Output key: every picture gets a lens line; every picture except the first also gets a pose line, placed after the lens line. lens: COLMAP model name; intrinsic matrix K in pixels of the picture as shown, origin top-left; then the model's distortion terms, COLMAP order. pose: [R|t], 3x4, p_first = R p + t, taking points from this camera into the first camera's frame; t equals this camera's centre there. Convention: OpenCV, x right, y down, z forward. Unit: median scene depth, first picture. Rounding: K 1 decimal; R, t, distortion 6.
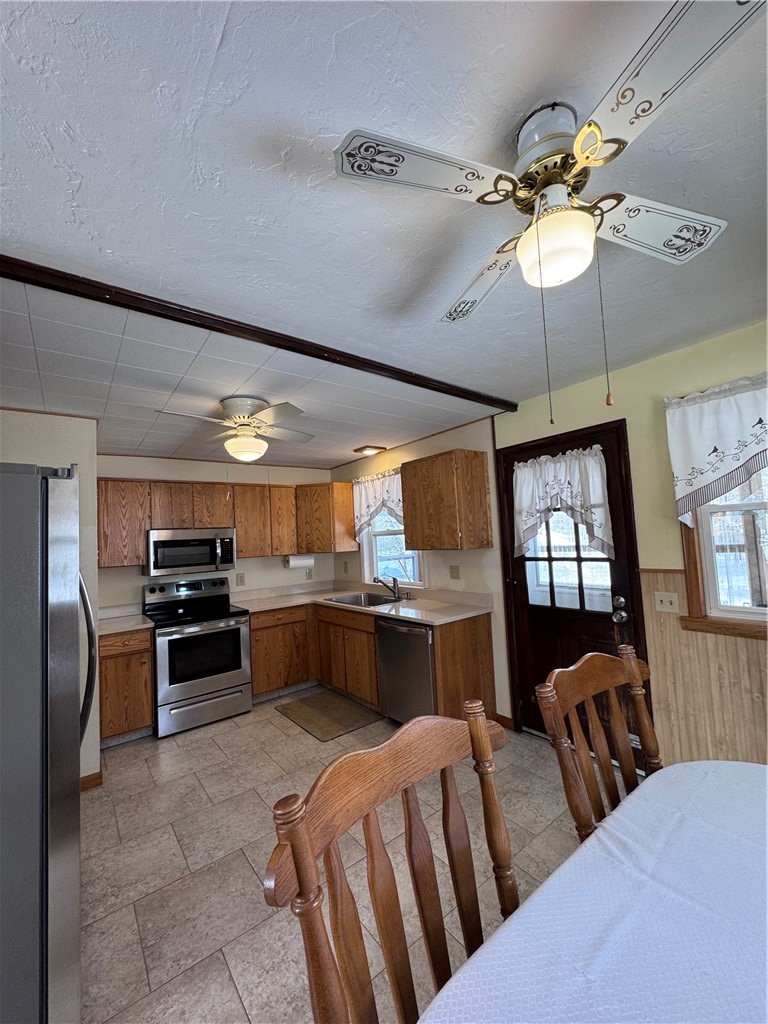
lens RADIAL K [[409.1, 0, 384.0], [0, 409.1, 512.0], [0, 0, 1]] dist [-0.000083, 0.000081]
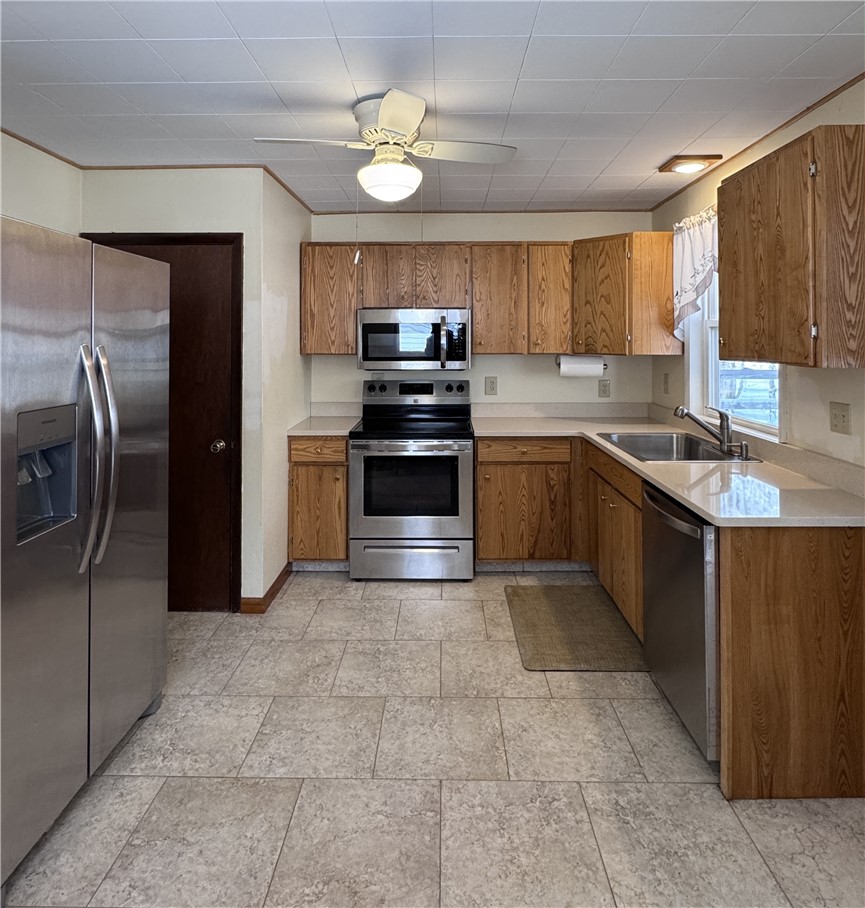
lens RADIAL K [[588.6, 0, 433.0], [0, 588.6, 332.6], [0, 0, 1]] dist [-0.000435, -0.001472]
pose [[0.779907, 0.043456, -0.624385, 0.212111], [0.000879, 0.997510, 0.070522, 0.010676], [0.625895, -0.055549, 0.777927, 0.227786]]
